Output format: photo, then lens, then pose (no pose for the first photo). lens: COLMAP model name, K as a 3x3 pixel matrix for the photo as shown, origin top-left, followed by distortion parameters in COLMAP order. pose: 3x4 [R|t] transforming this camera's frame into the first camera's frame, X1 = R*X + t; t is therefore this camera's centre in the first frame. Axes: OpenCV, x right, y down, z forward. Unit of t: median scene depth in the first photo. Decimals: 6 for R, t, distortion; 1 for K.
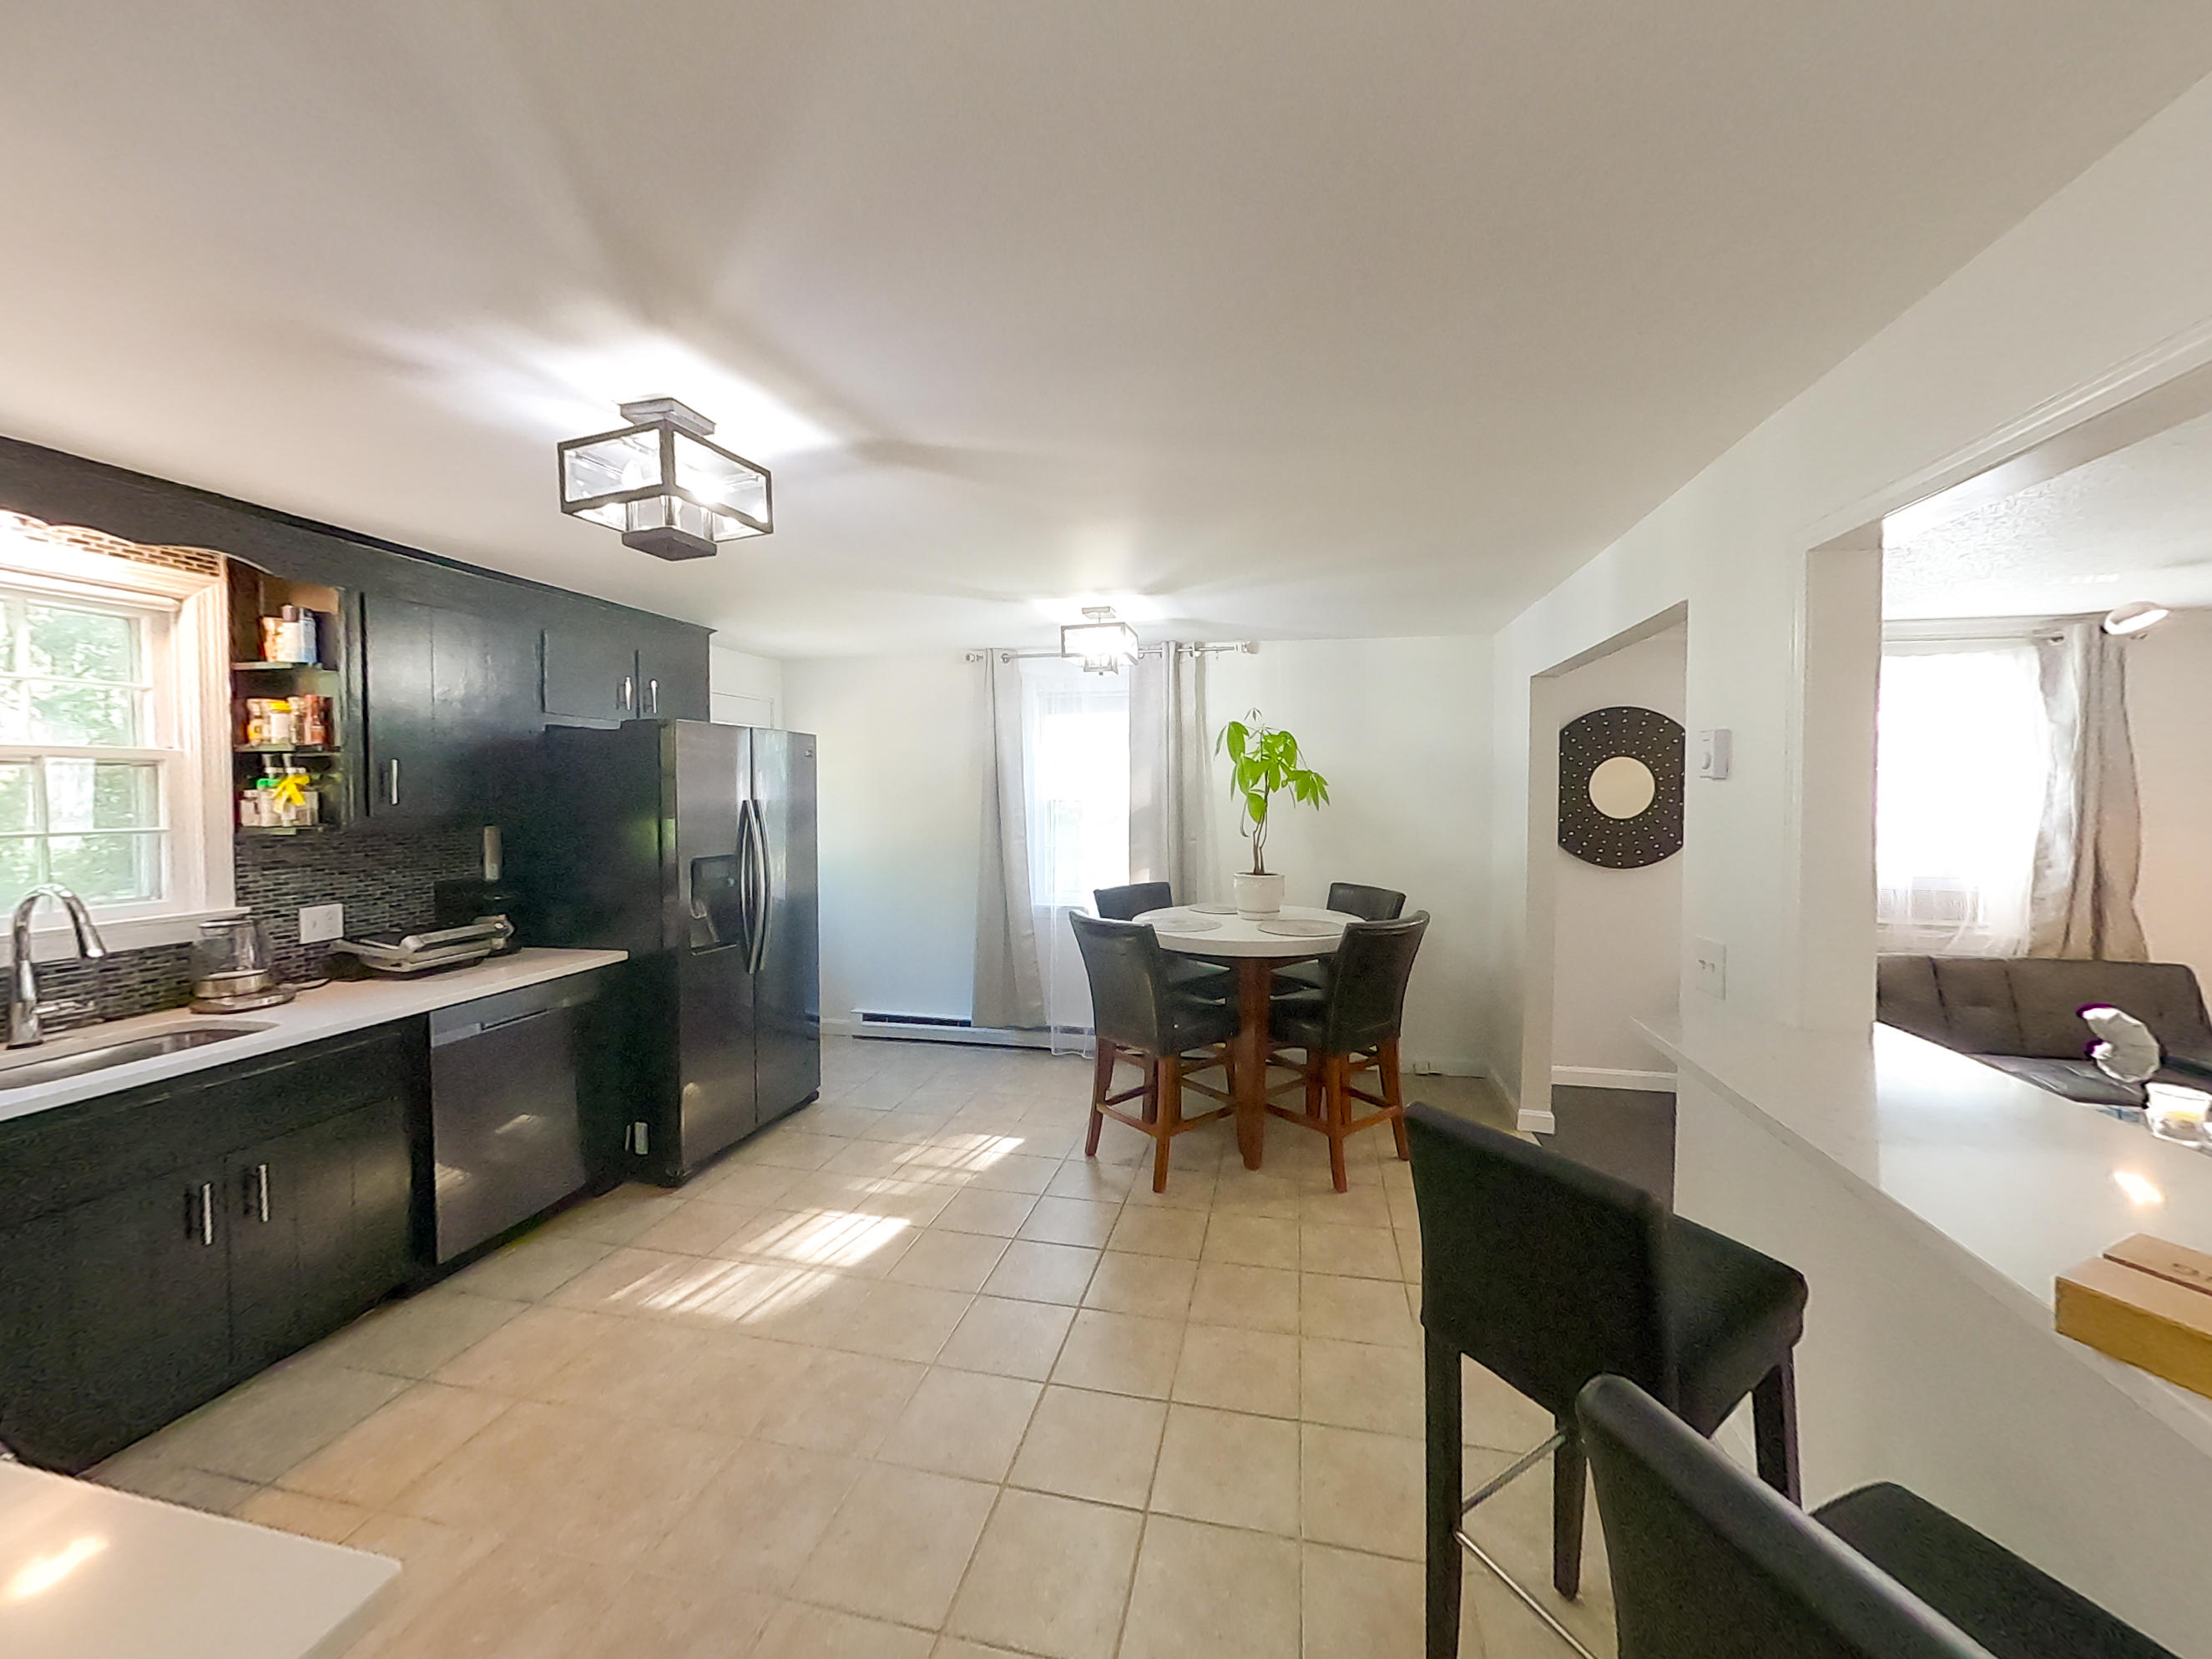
lens RADIAL K [[824.4, 0, 1129.9], [0, 824.4, 812.2], [0, 0, 1]] dist [-0.009731, 0.004308]
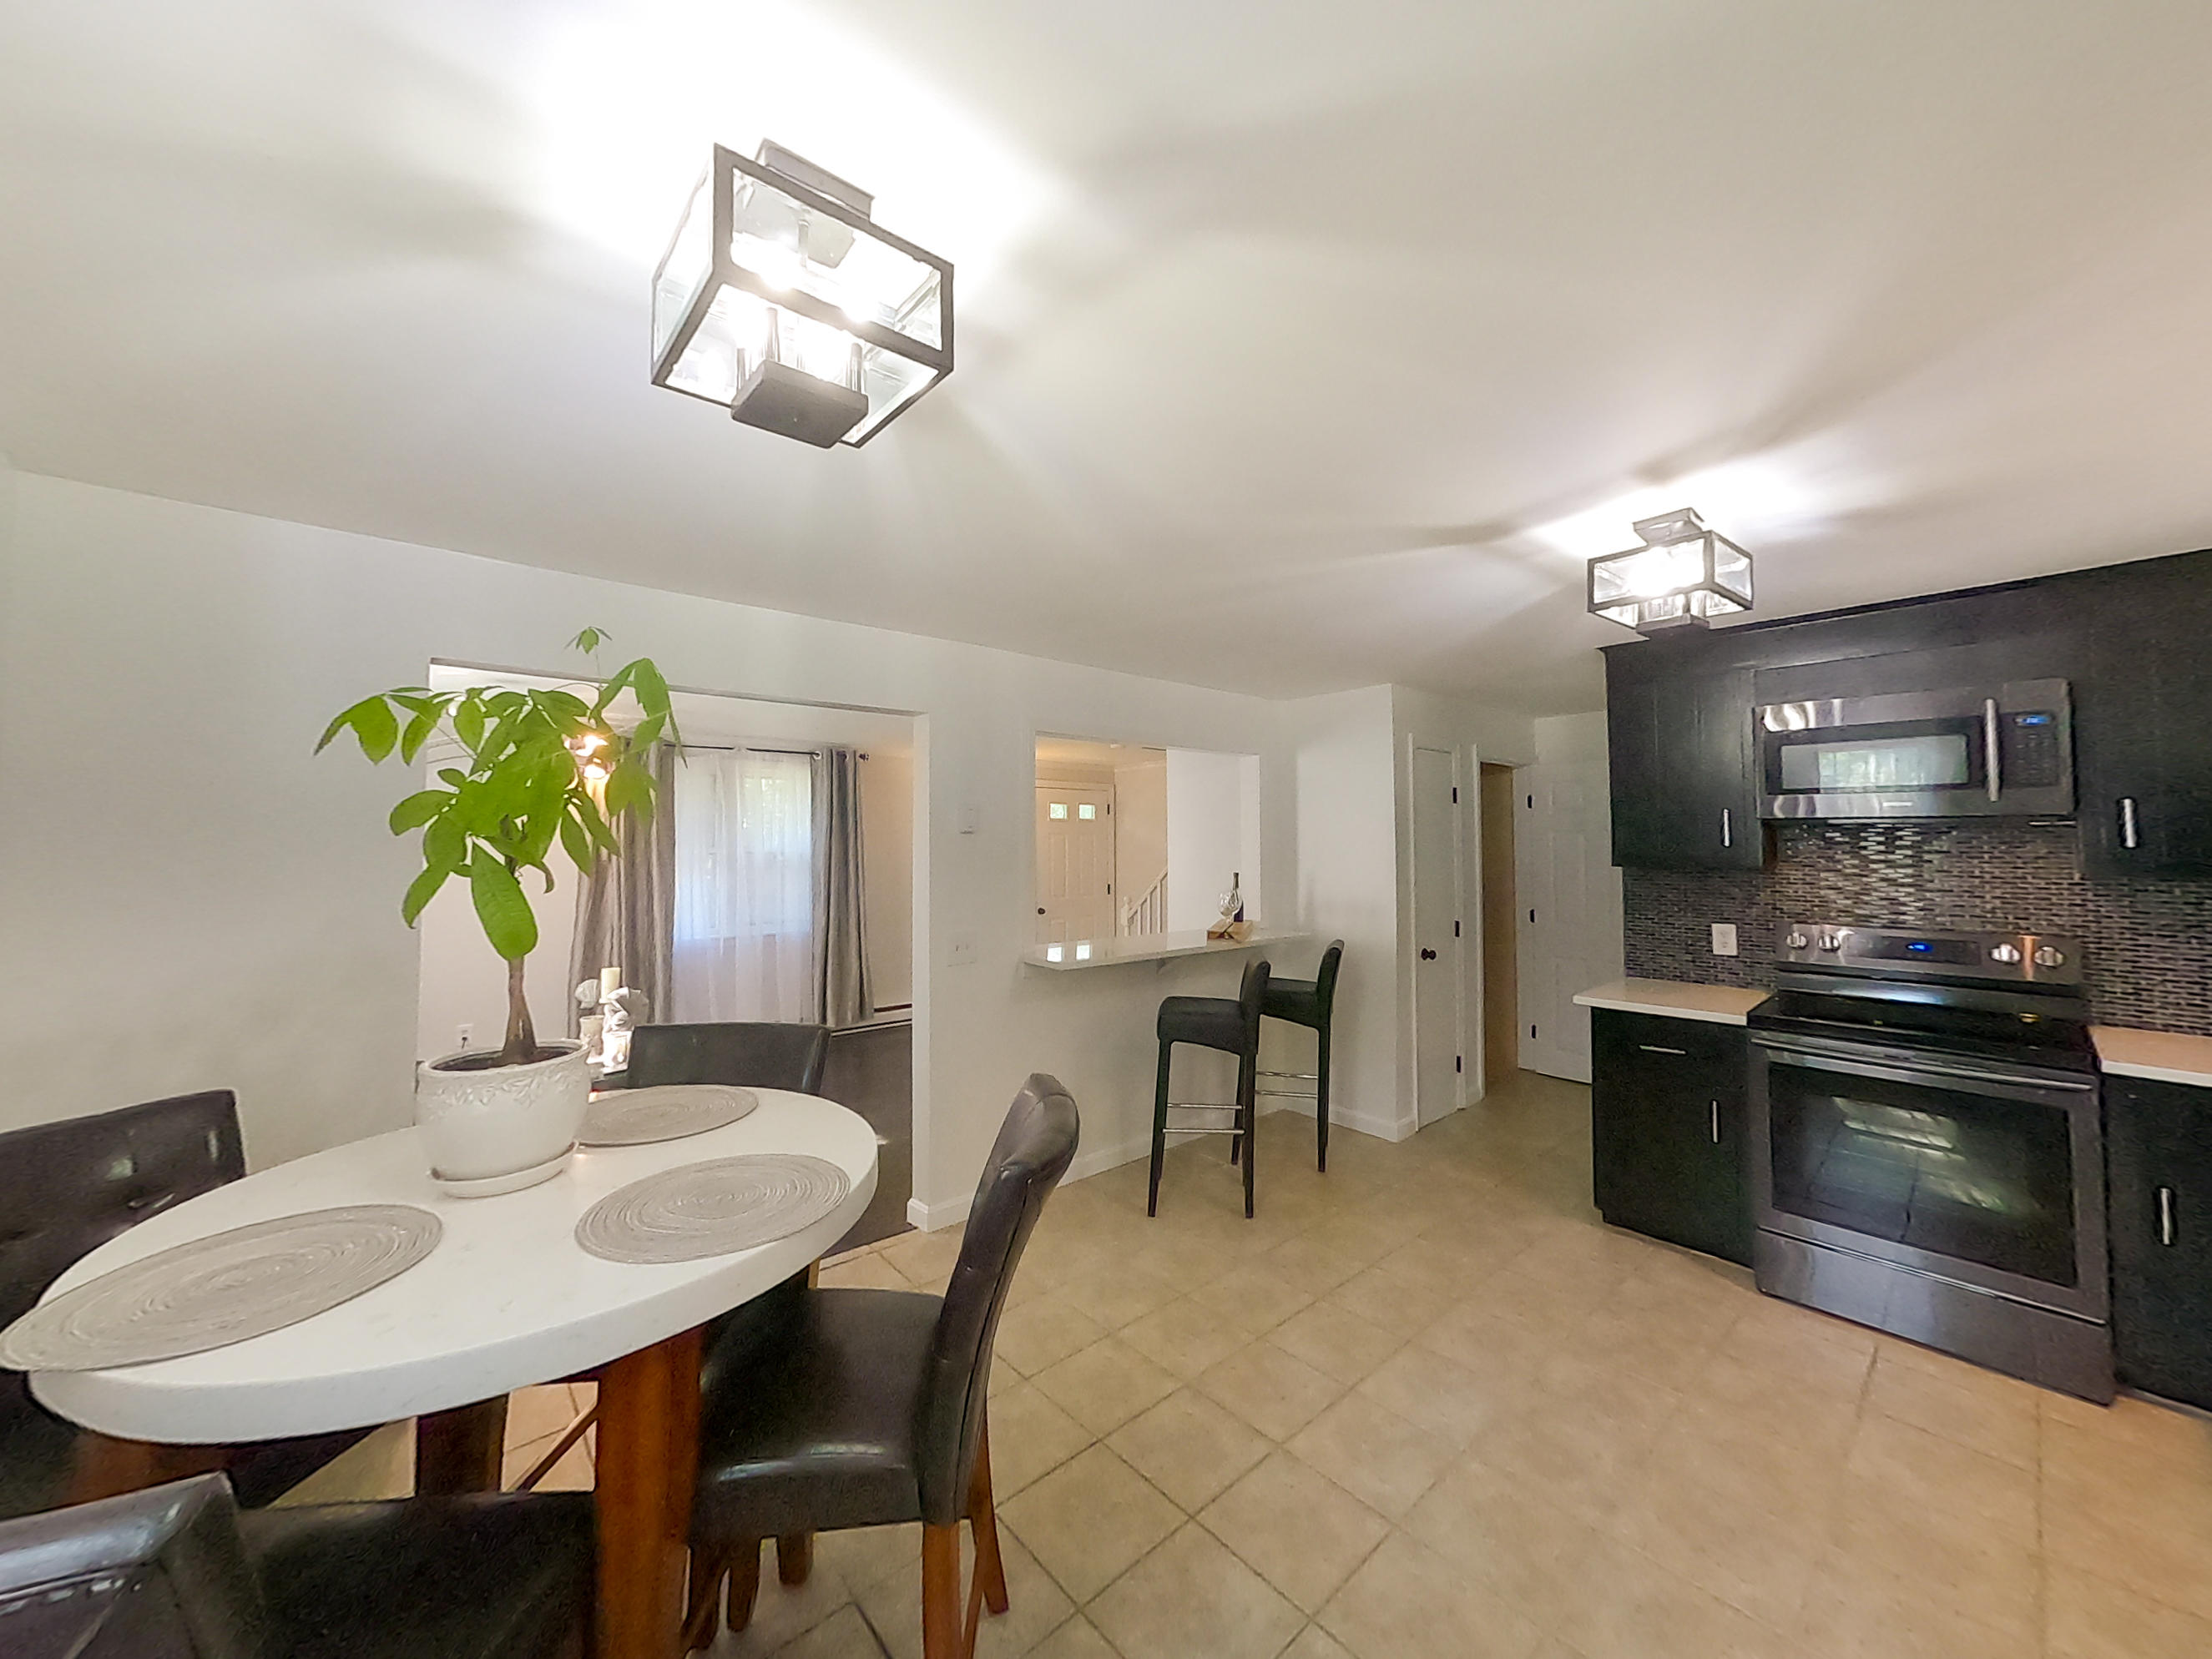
lens RADIAL K [[824.4, 0, 1131.2], [0, 824.4, 804.1], [0, 0, 1]] dist [-0.009731, 0.004308]
pose [[-0.809740, 0.031291, 0.585953, -0.355710], [0.019986, 0.999468, -0.025754, -0.030190], [-0.586448, -0.009143, -0.809935, 1.397027]]
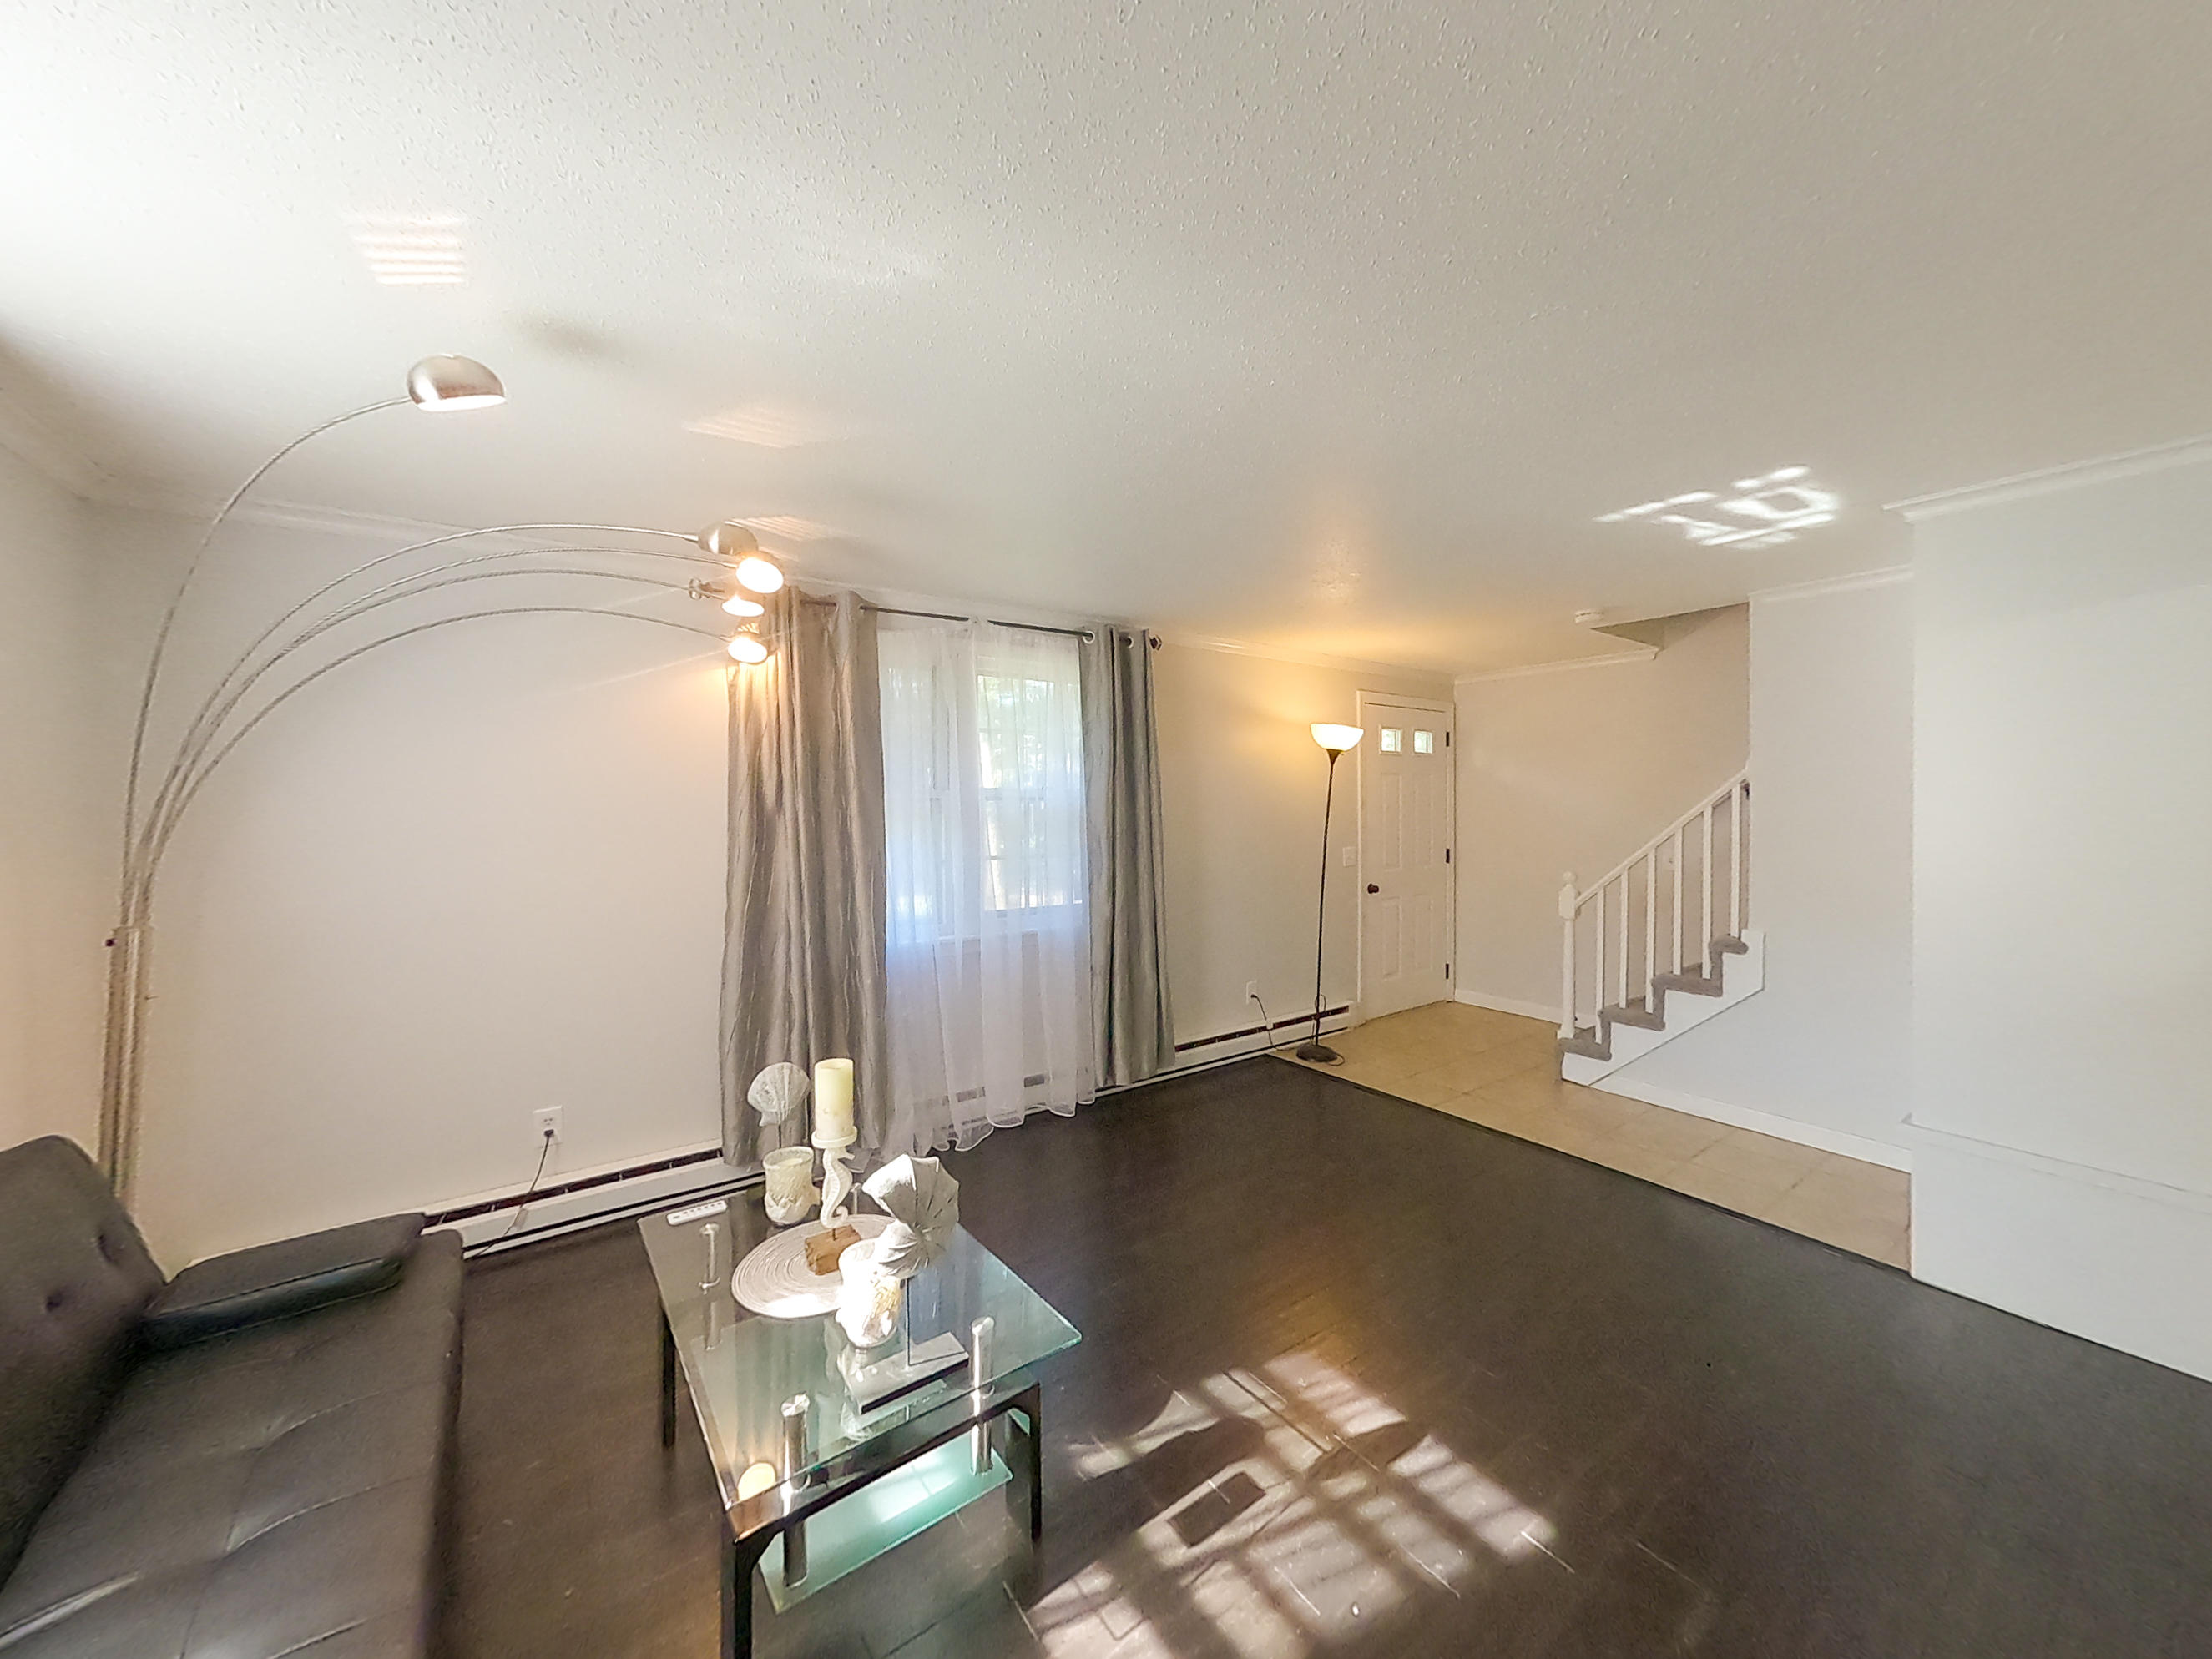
lens RADIAL K [[824.4, 0, 1125.8], [0, 824.4, 823.0], [0, 0, 1]] dist [-0.009731, 0.004308]
pose [[-0.735602, -0.014231, 0.677265, 0.607511], [0.023069, 0.998673, 0.046040, 0.002469], [-0.677022, 0.049491, -0.734297, 1.072477]]
